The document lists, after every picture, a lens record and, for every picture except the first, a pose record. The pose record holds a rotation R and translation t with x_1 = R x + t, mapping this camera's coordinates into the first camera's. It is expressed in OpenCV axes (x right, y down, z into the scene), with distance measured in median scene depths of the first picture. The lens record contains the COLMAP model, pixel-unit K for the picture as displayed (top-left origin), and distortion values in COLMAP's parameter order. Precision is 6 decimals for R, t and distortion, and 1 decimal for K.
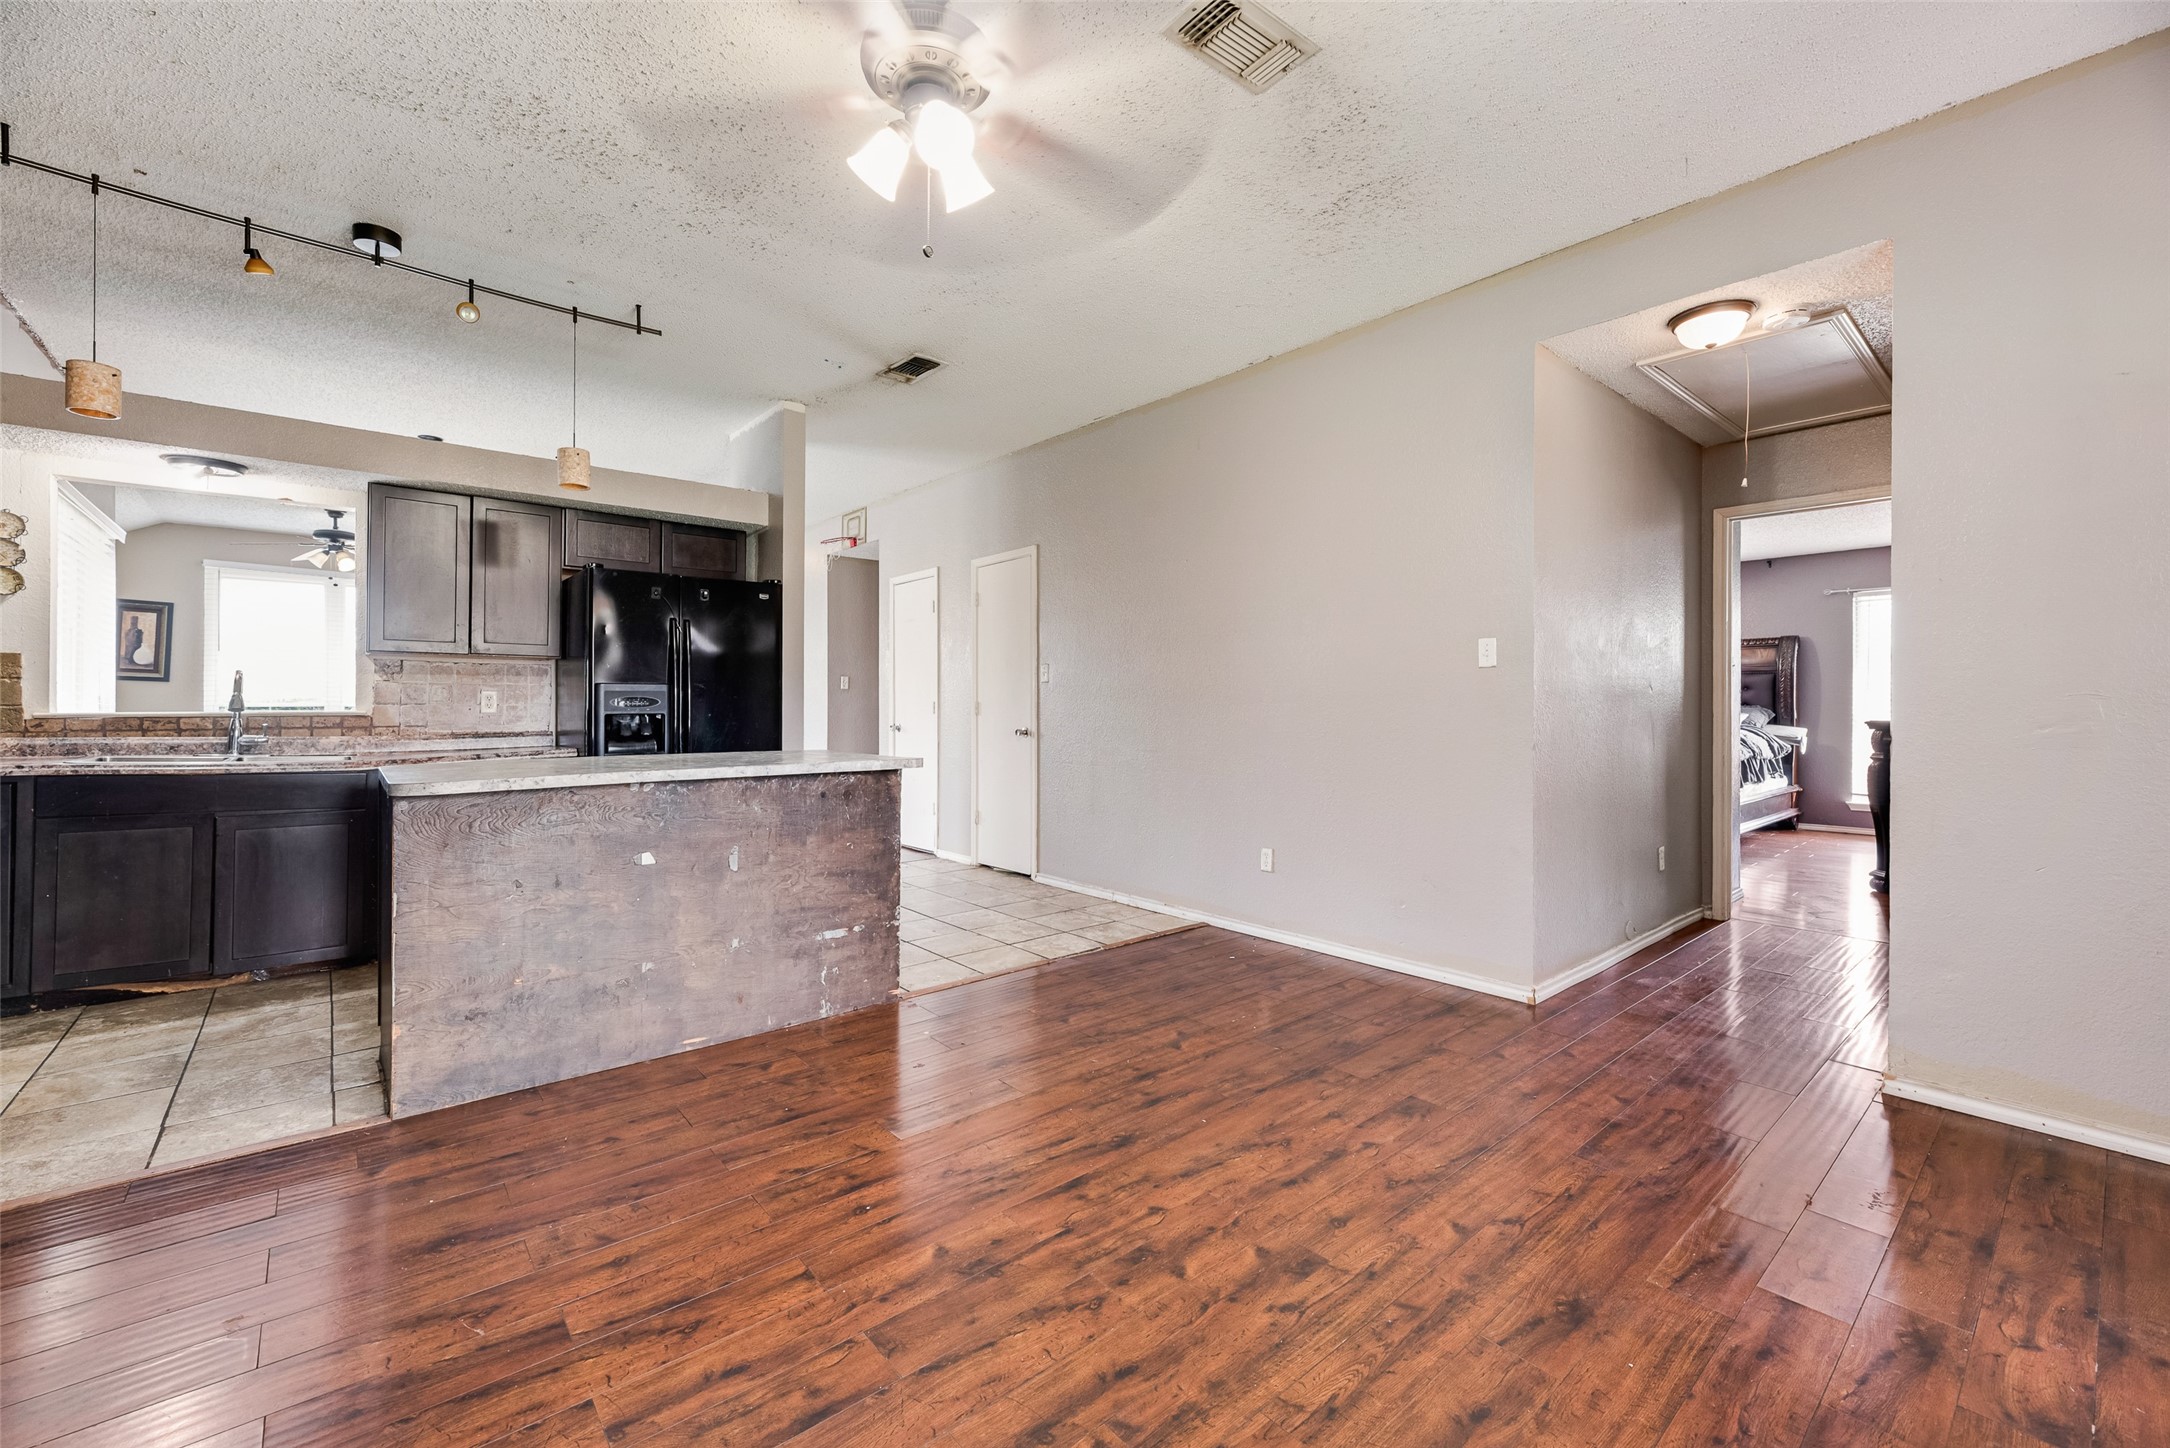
lens RADIAL K [[881.7, 0, 1082.5], [0, 881.7, 707.2], [0, 0, 1]] dist [0.001317, -0.000209]
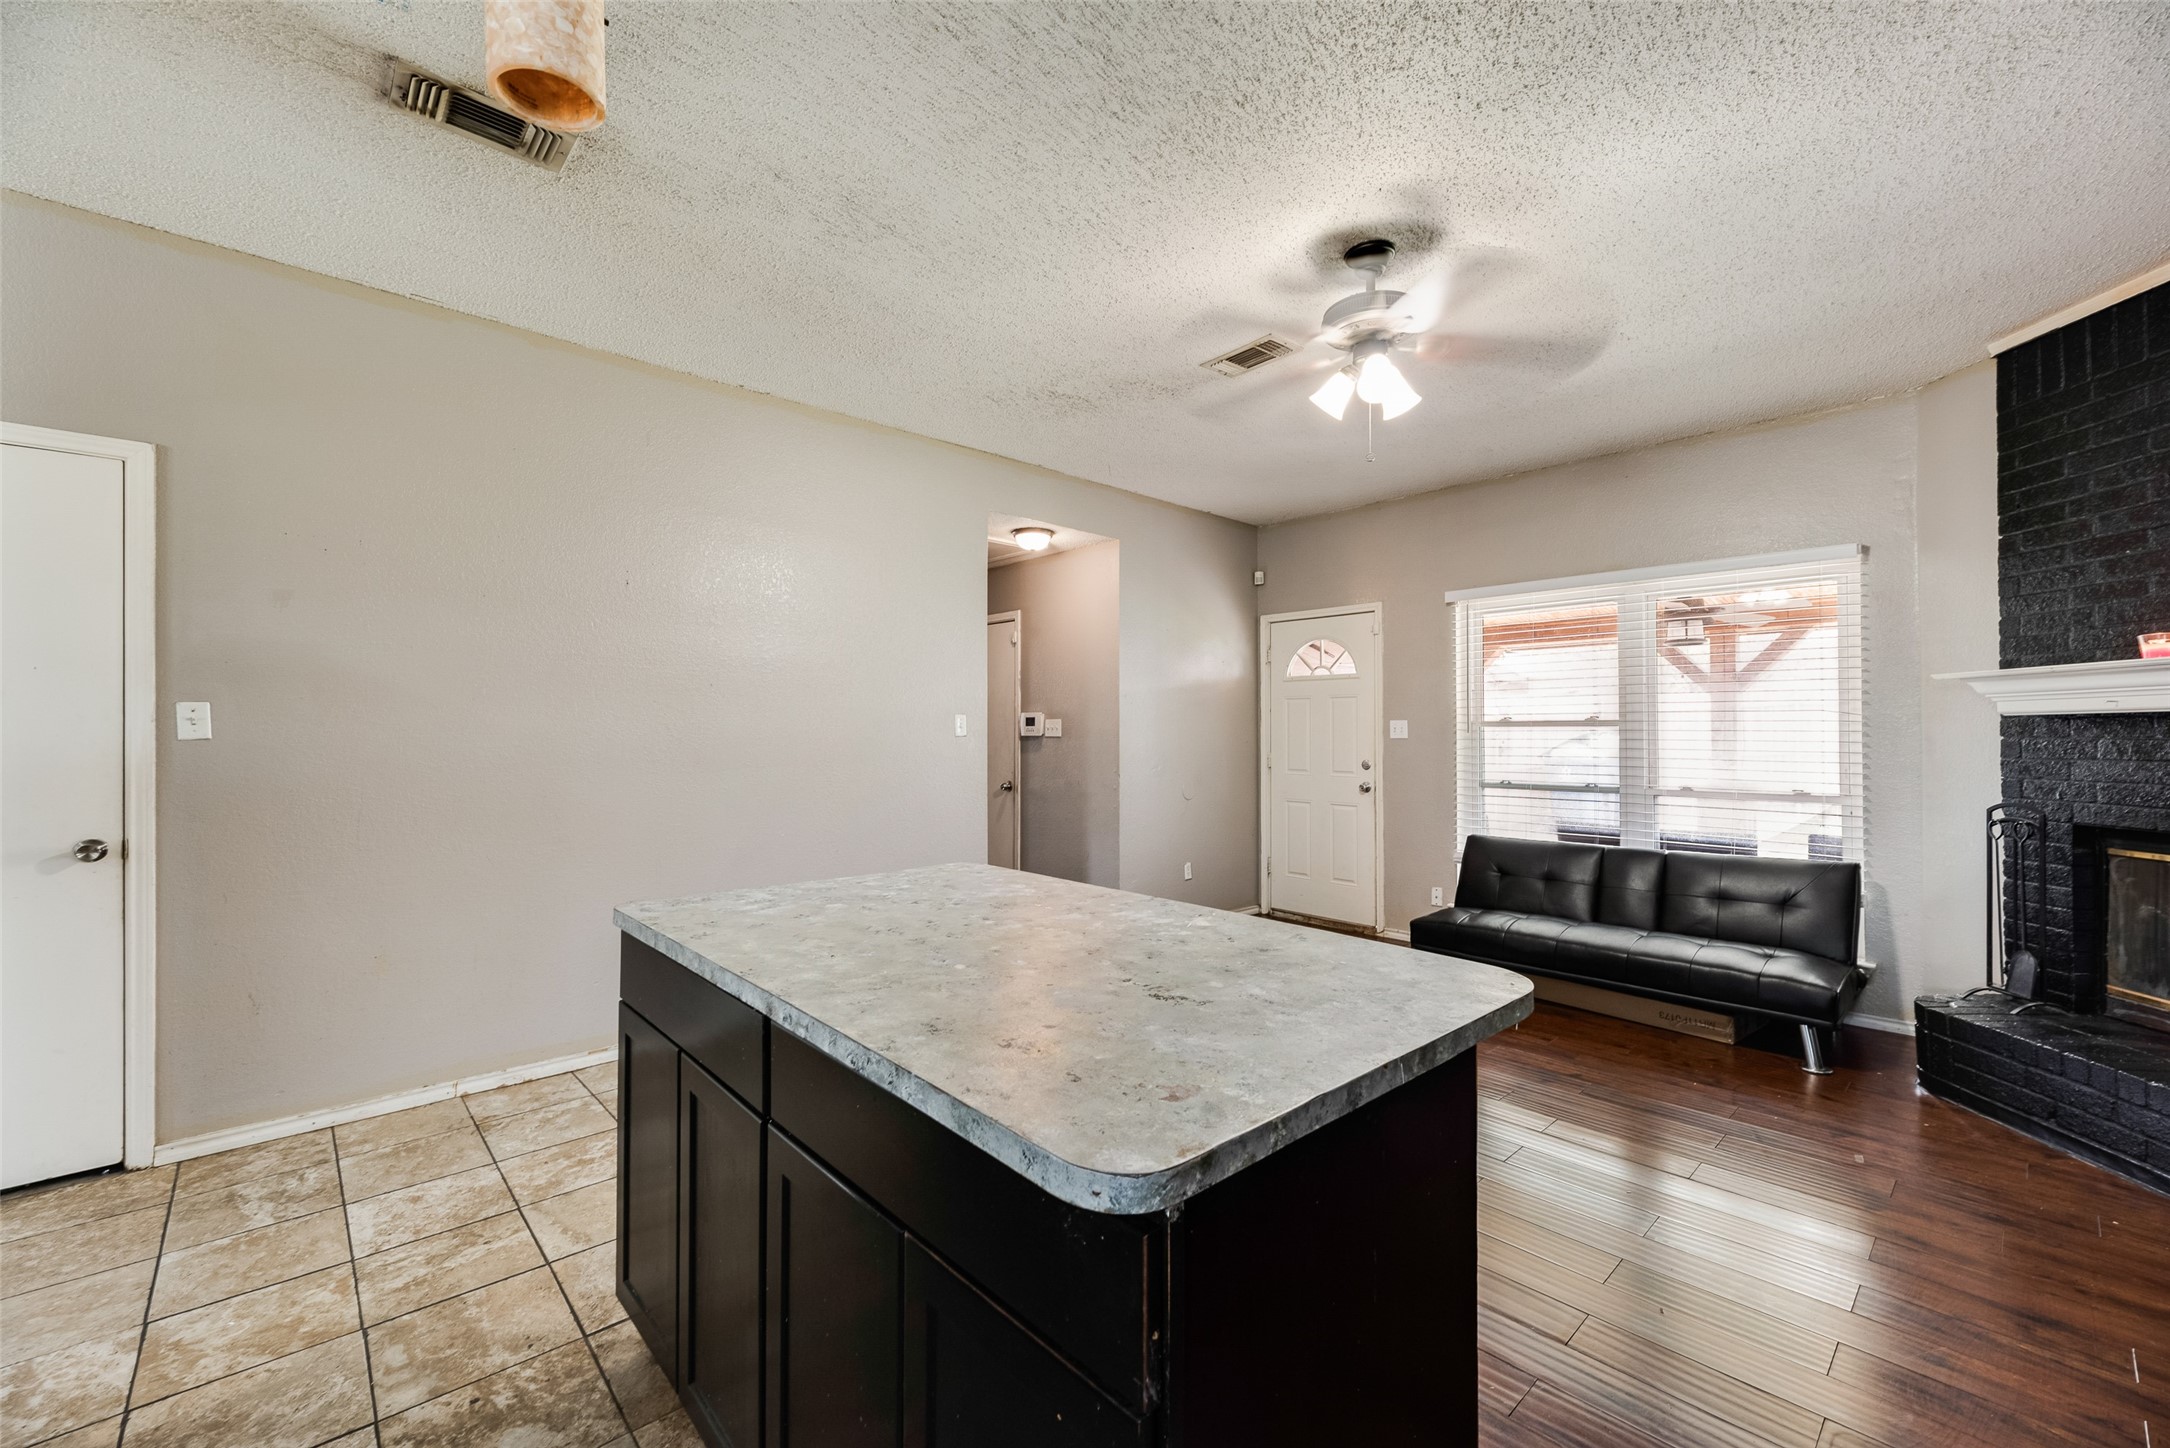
lens RADIAL K [[881.7, 0, 1094.1], [0, 881.7, 731.1], [0, 0, 1]] dist [0.001317, -0.000209]
pose [[-0.039756, 0.002569, 0.999206, -1.548491], [0.001905, 0.999995, -0.002495, -0.087092], [-0.999208, 0.001804, -0.039761, 1.485492]]
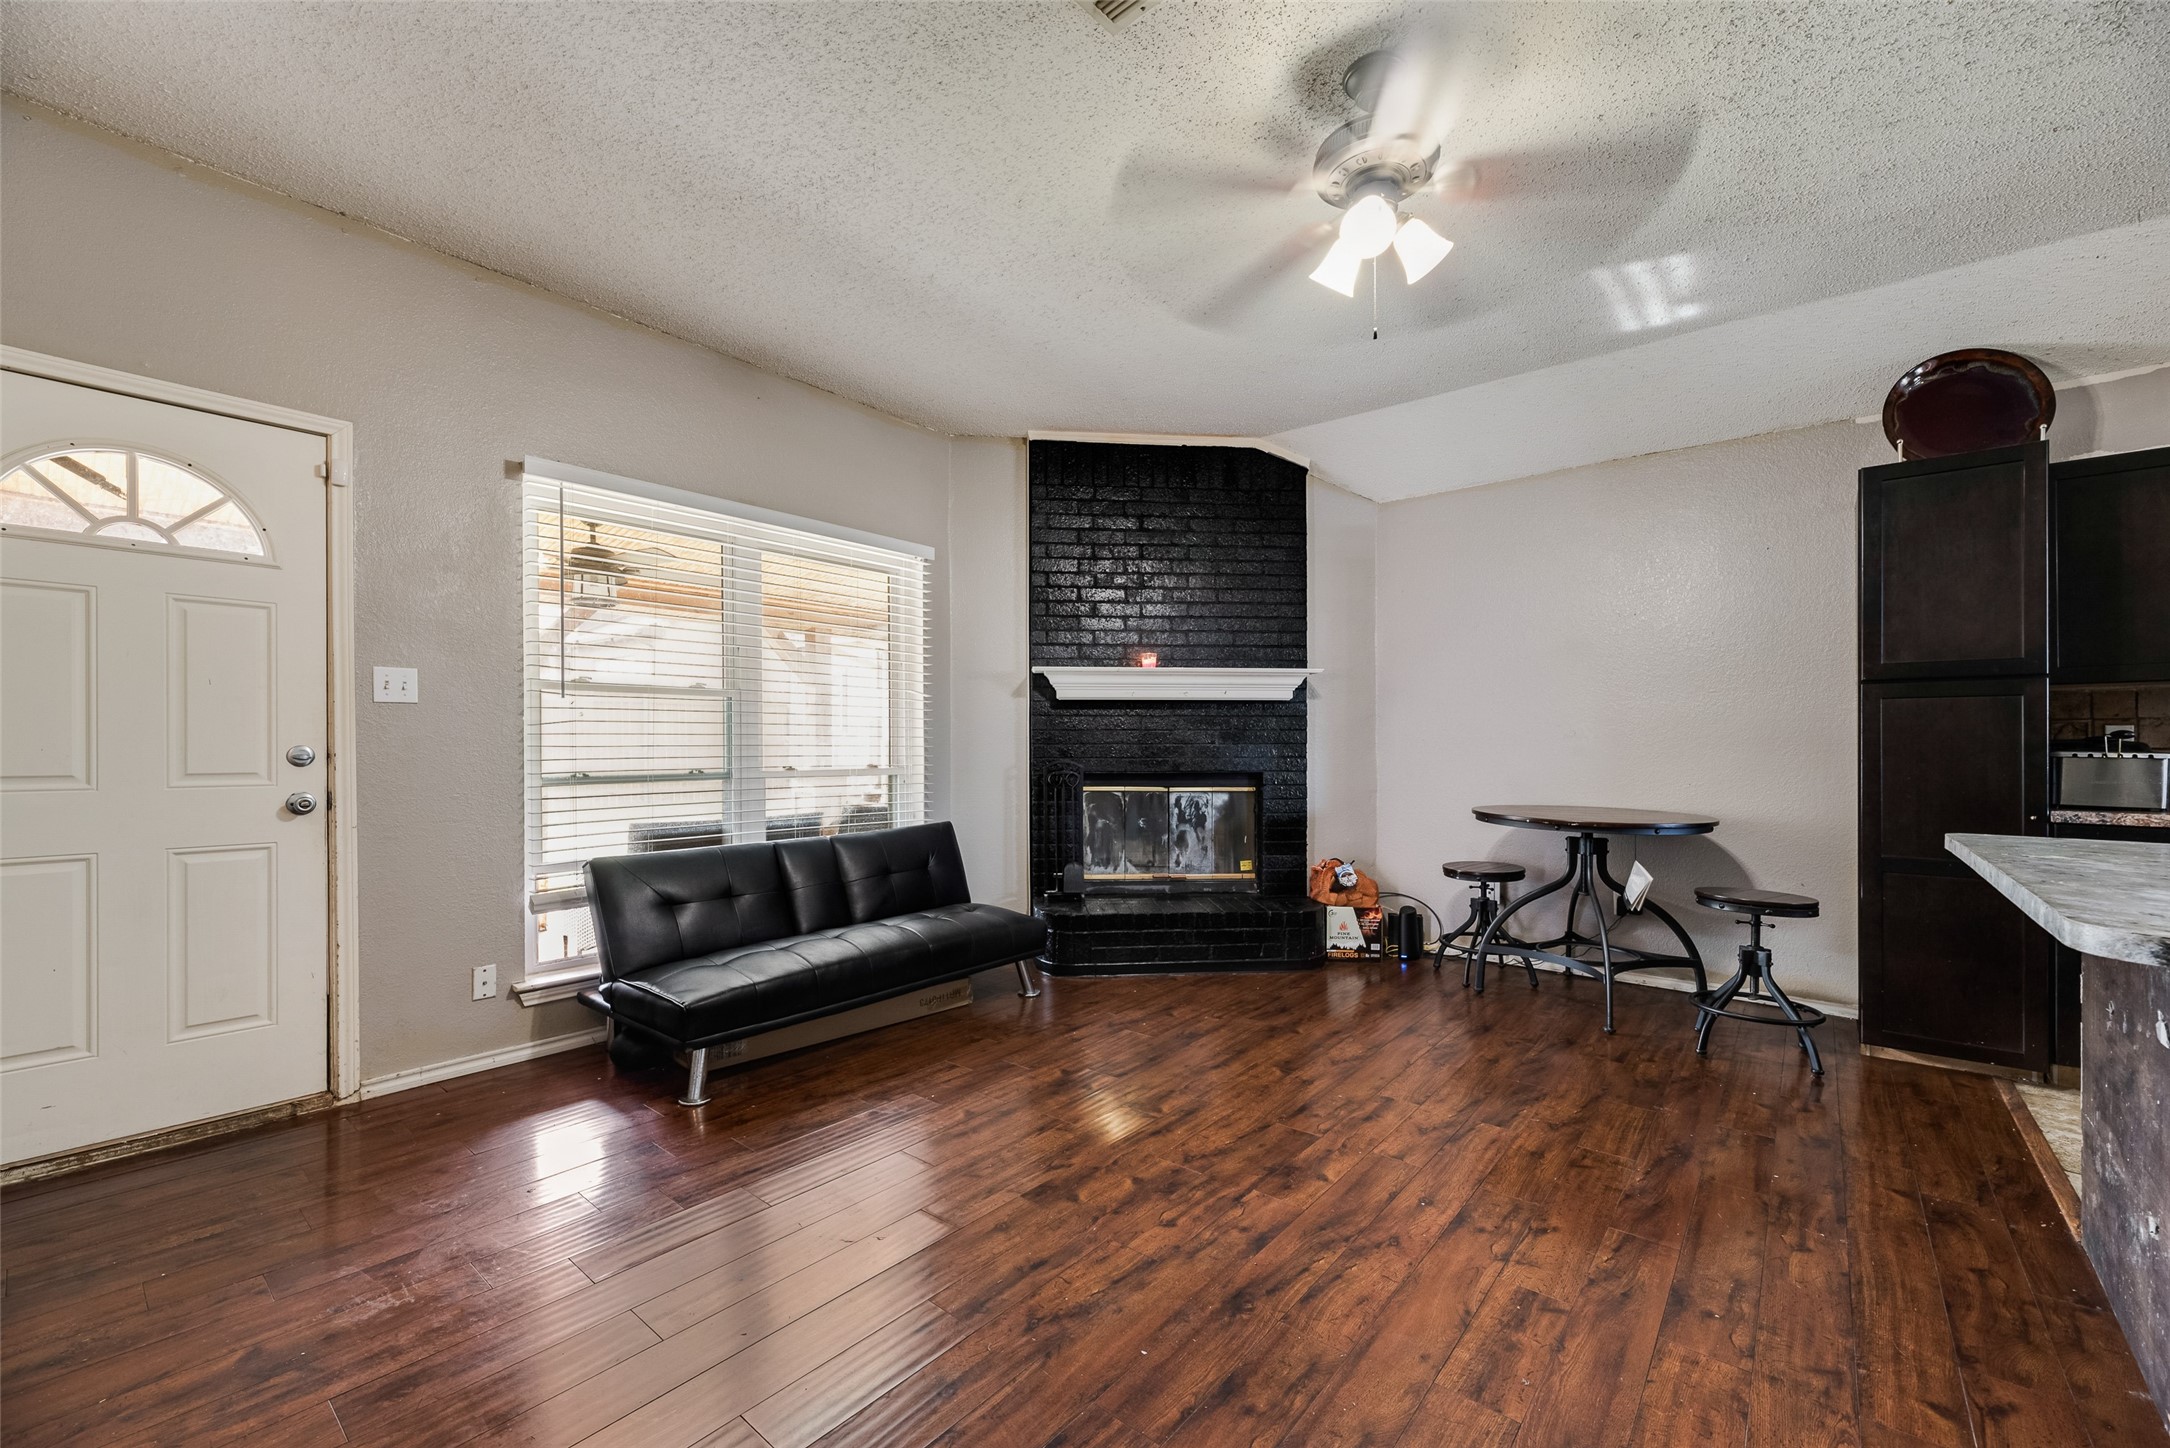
lens RADIAL K [[881.7, 0, 1085.5], [0, 881.7, 735.7], [0, 0, 1]] dist [0.001317, -0.000209]
pose [[-0.984781, -0.005125, -0.173724, 0.370397], [-0.004600, 0.999984, -0.003428, -0.012422], [0.173739, -0.002576, -0.984788, 2.031022]]
